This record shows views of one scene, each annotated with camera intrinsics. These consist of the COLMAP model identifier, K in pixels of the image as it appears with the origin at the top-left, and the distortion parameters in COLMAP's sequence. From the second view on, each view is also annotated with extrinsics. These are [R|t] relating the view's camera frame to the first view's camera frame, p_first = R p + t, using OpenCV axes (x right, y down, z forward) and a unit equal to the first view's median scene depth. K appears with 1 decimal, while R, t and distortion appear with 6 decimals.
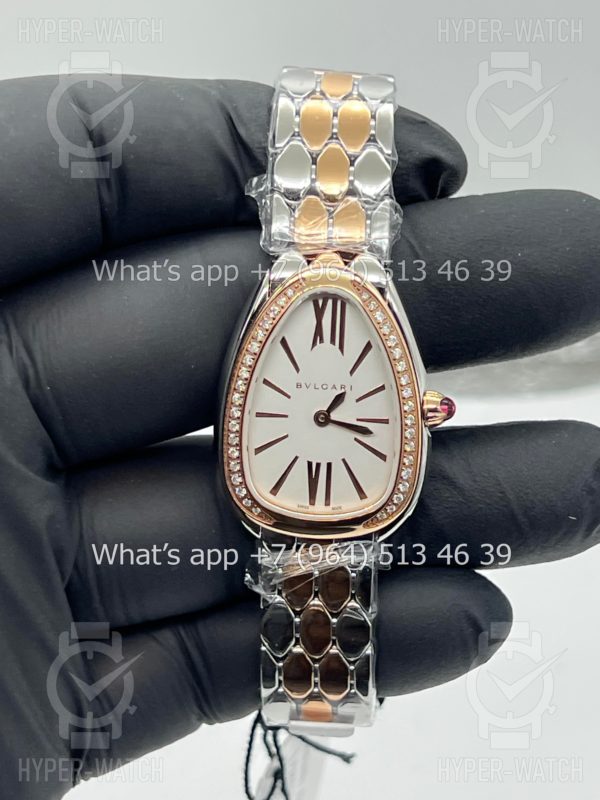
lens RADIAL K [[1795.2, 0, 300.0], [0, 1795.2, 400.0], [0, 0, 1]] dist [0.435406, -6.524010]
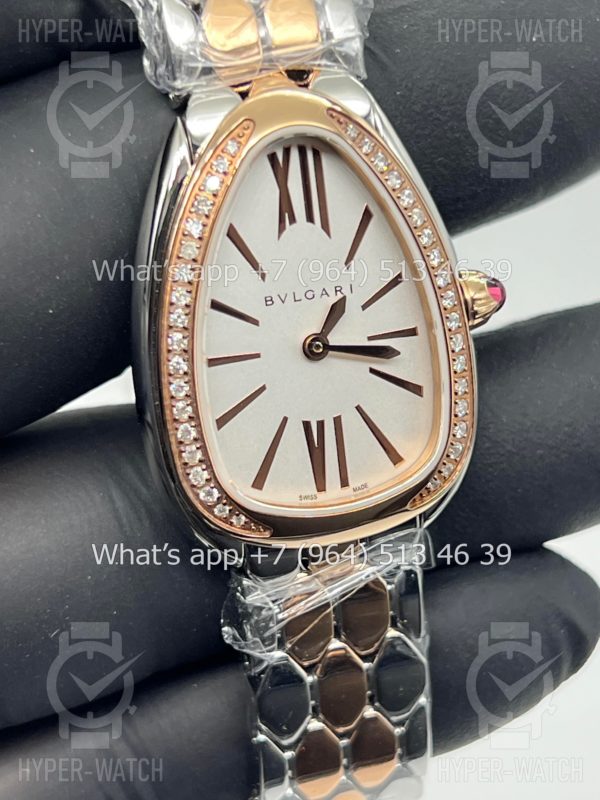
lens RADIAL K [[1795.2, 0, 300.0], [0, 1795.2, 400.0], [0, 0, 1]] dist [0.435406, -6.524010]
pose [[0.939531, -0.202735, 0.276006, -0.163153], [0.200220, 0.979030, 0.037573, 0.003819], [-0.277836, 0.019961, 0.960421, 0.419119]]
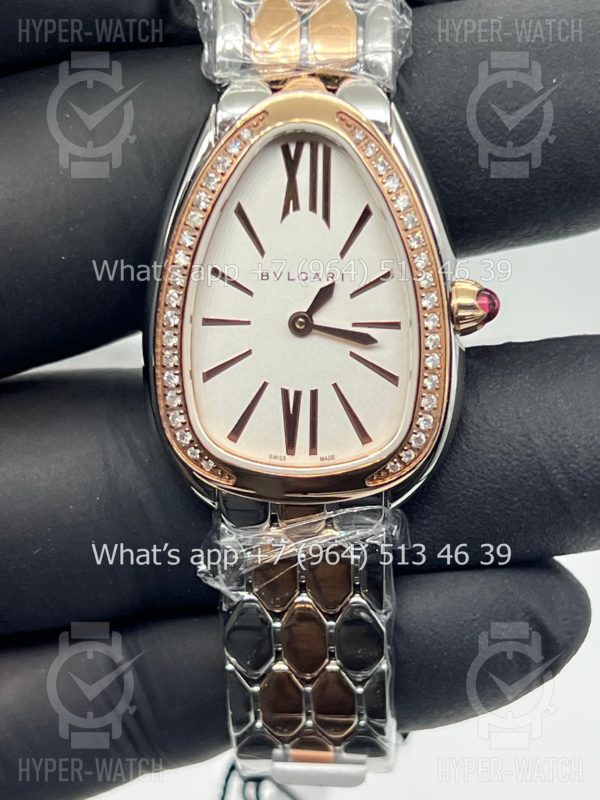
lens RADIAL K [[1795.2, 0, 300.0], [0, 1795.2, 400.0], [0, 0, 1]] dist [0.435406, -6.524010]
pose [[0.999459, -0.030505, -0.012297, 0.019308], [0.030421, 0.999513, -0.006923, 0.043182], [0.012502, 0.006546, 0.999900, 0.327520]]
